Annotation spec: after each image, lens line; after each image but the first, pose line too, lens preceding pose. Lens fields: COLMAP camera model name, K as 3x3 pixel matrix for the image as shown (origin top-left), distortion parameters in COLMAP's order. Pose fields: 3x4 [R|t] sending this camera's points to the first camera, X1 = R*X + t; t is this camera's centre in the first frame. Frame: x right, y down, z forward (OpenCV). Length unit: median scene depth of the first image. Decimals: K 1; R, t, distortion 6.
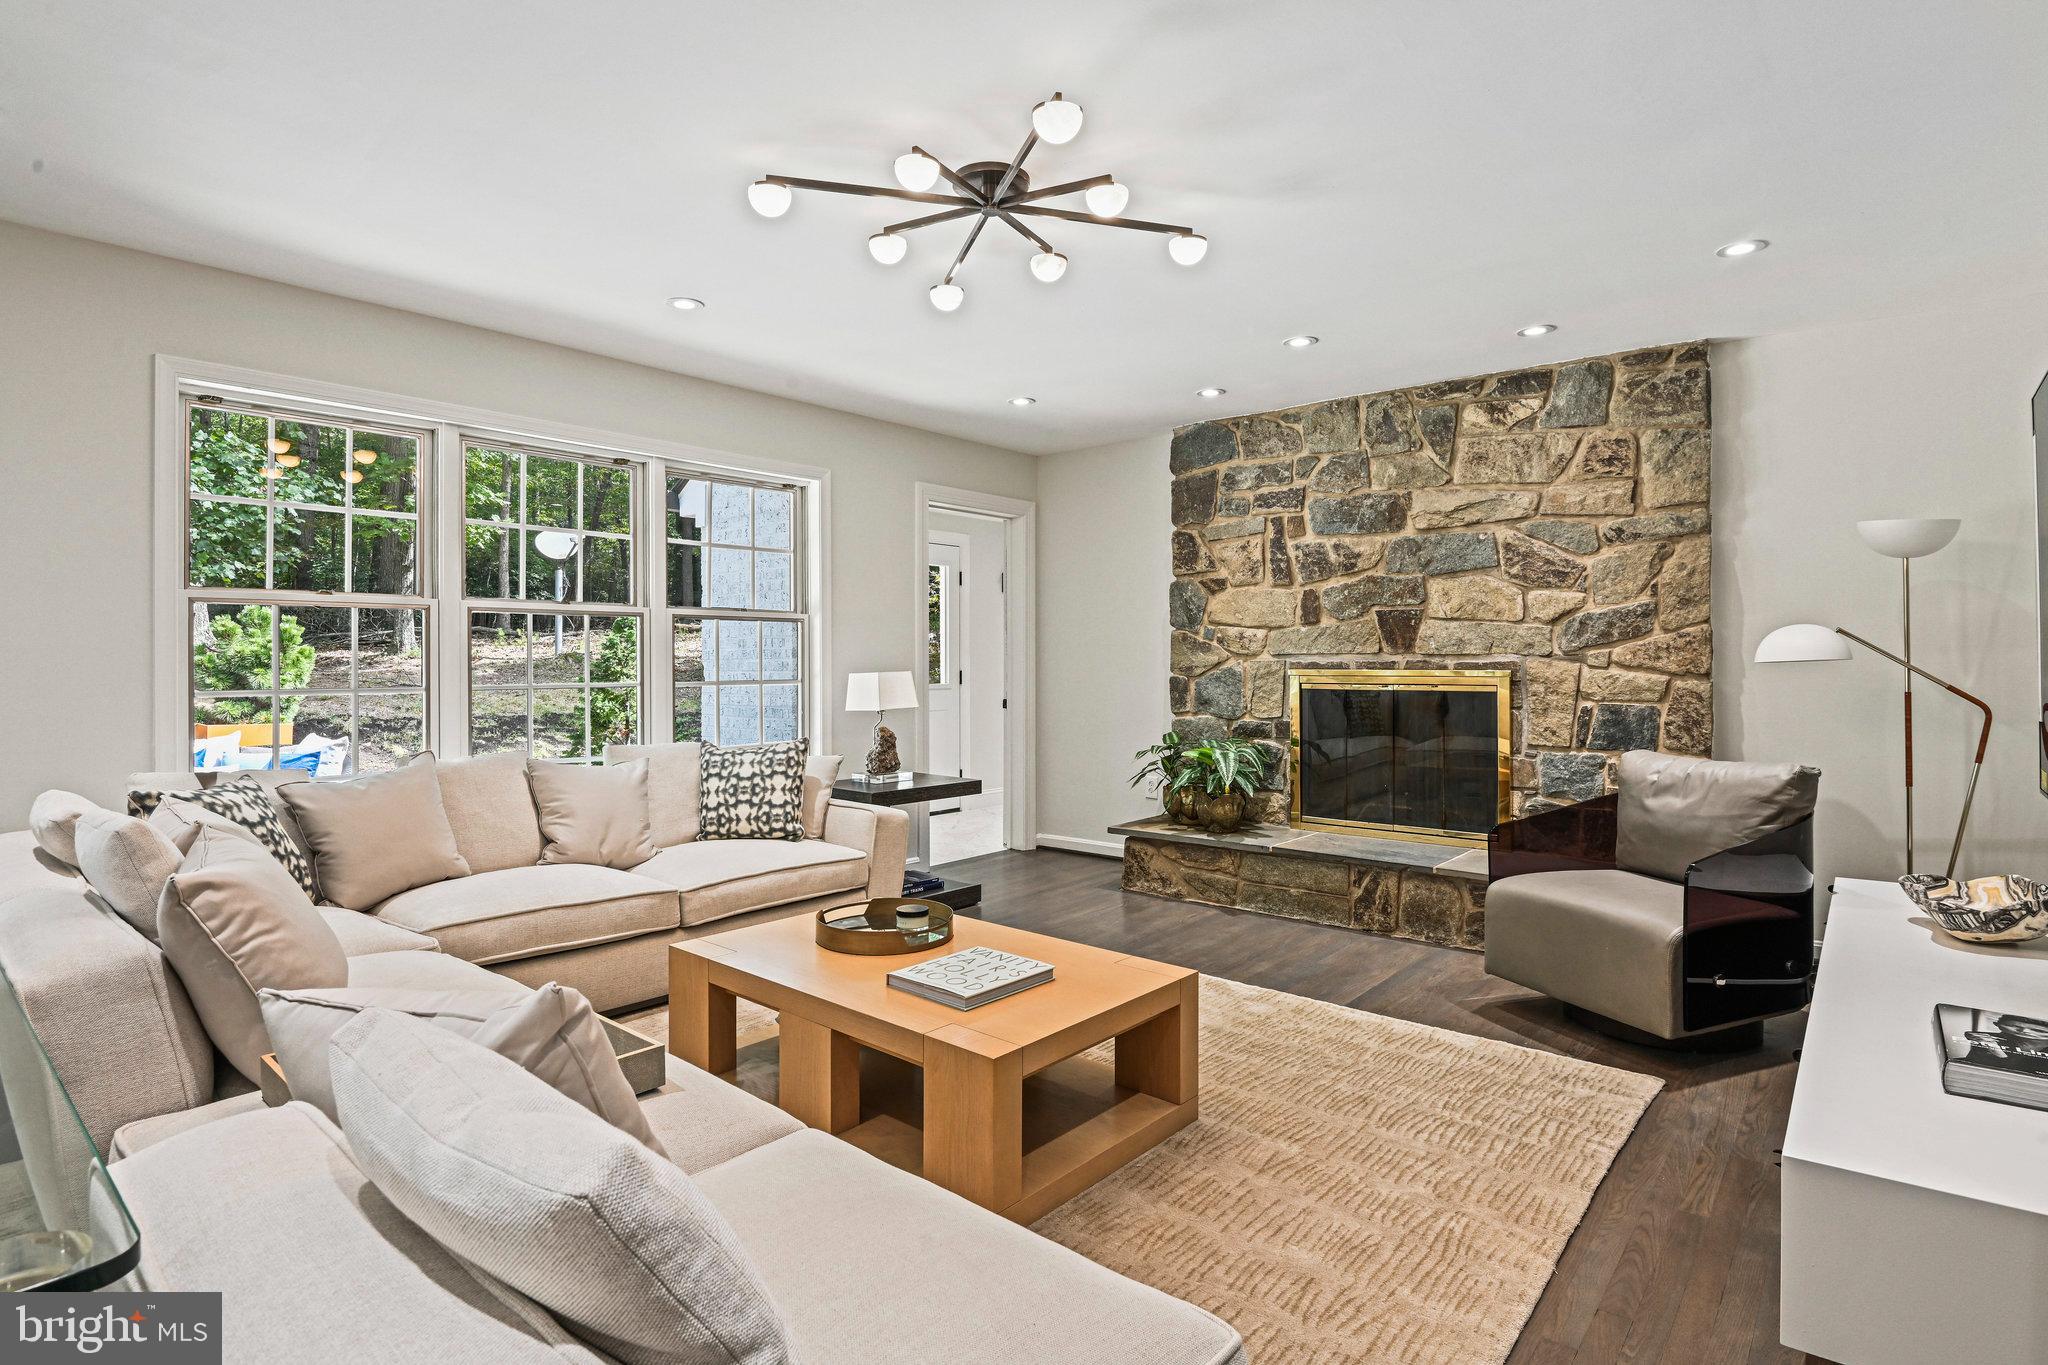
lens RADIAL K [[1044.1, 0, 1023.8], [0, 1044.1, 662.7], [0, 0, 1]] dist [-0.008050, -0.000616]
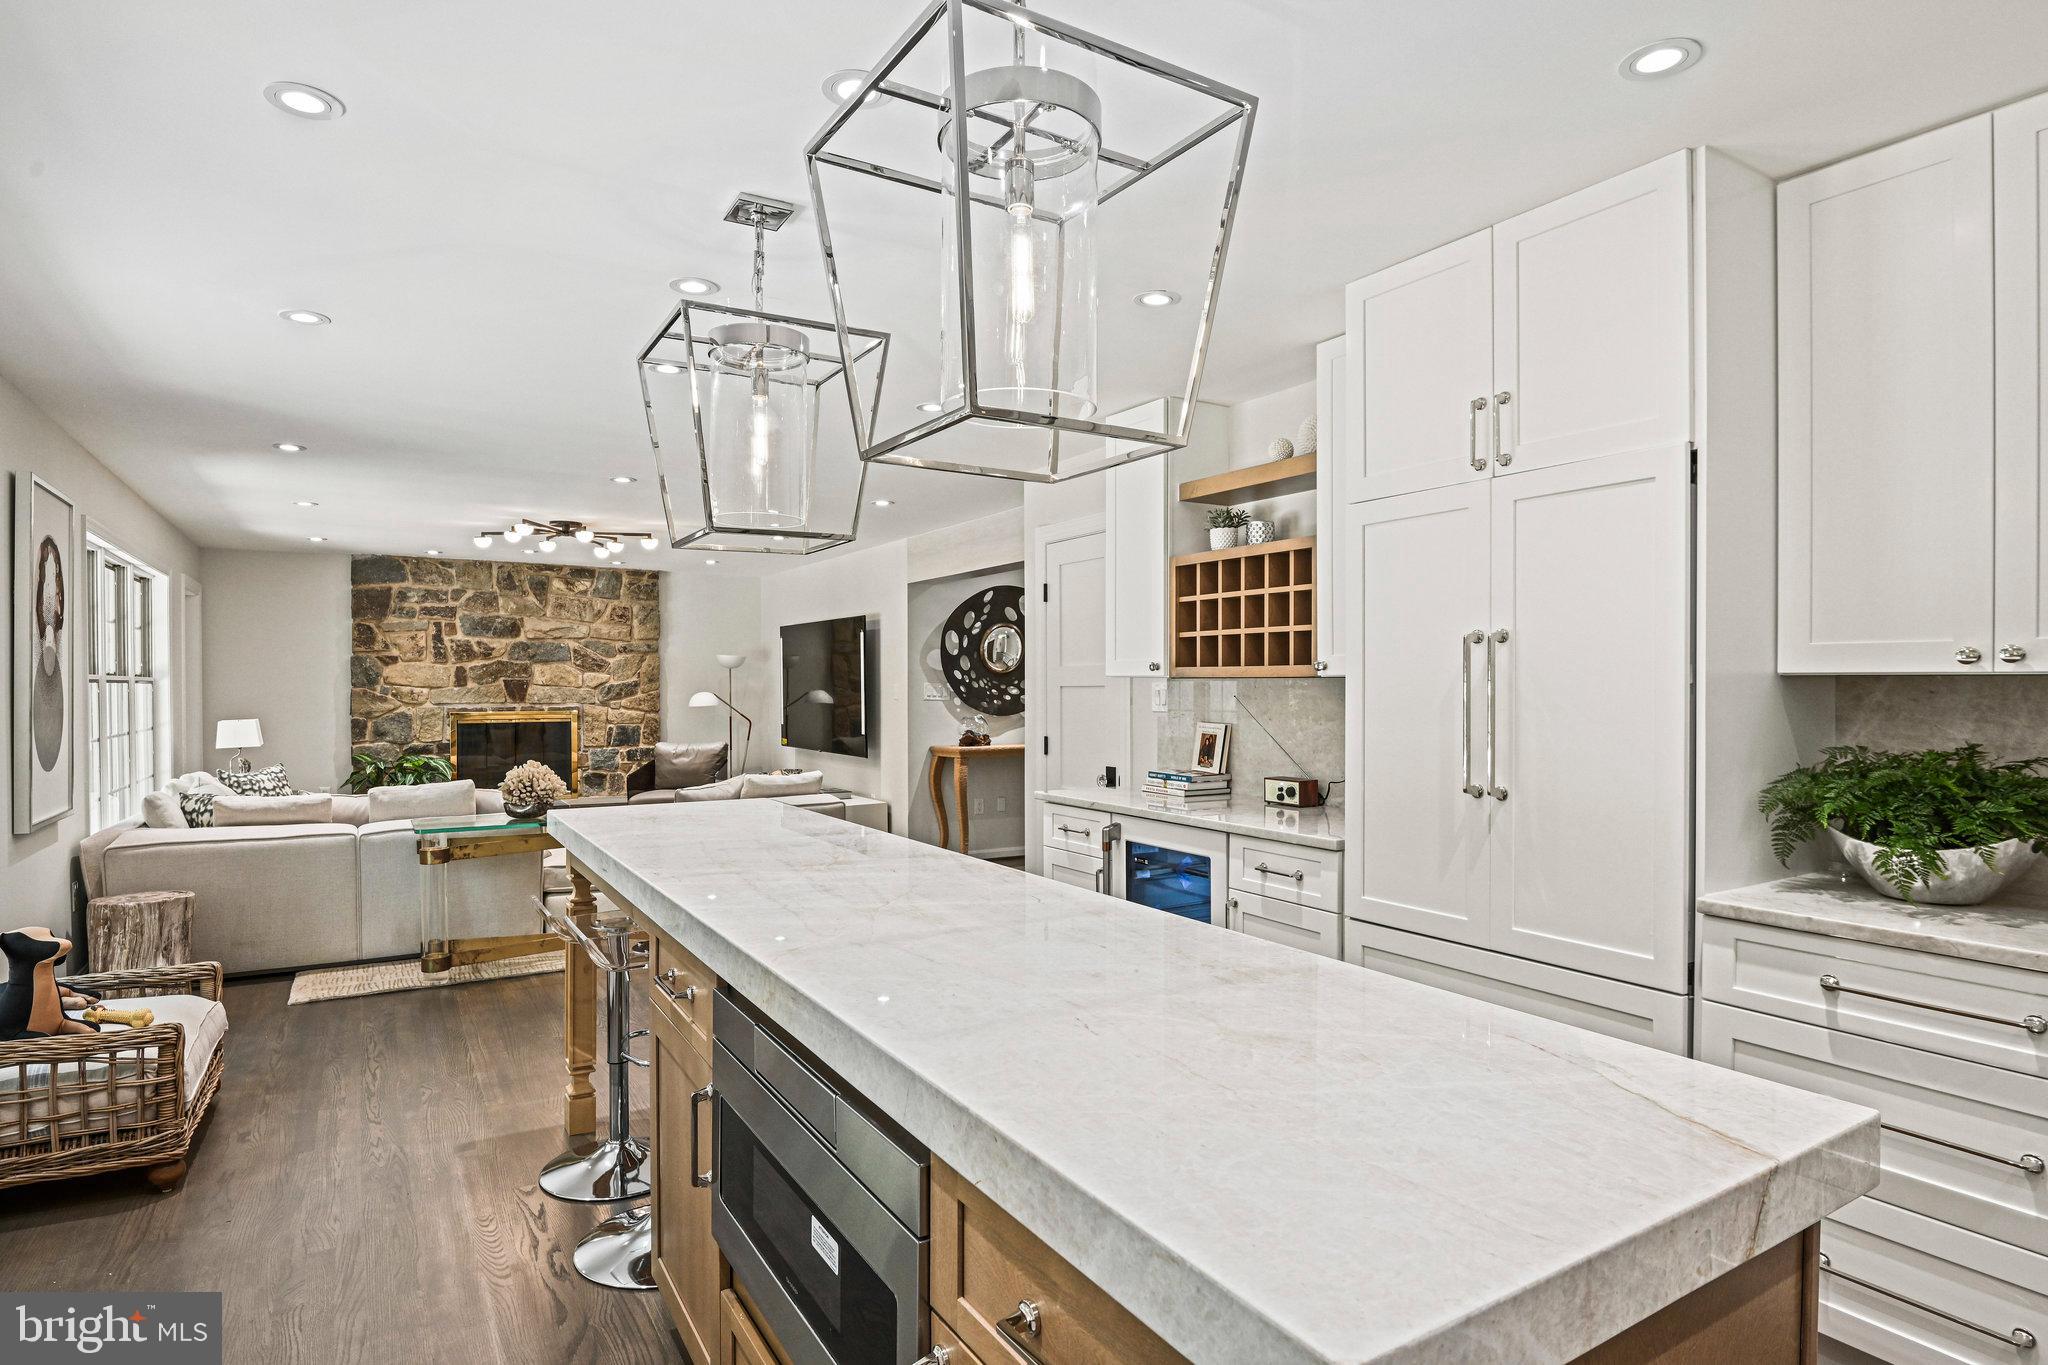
lens RADIAL K [[1101.0, 0, 1032.7], [0, 1101.0, 687.3], [0, 0, 1]] dist [-0.016180, 0.002636]
pose [[0.291041, 0.000602, 0.956710, -1.227033], [0.002079, 0.999997, -0.001261, -0.031333], [-0.956708, 0.002356, 0.291039, -0.454470]]
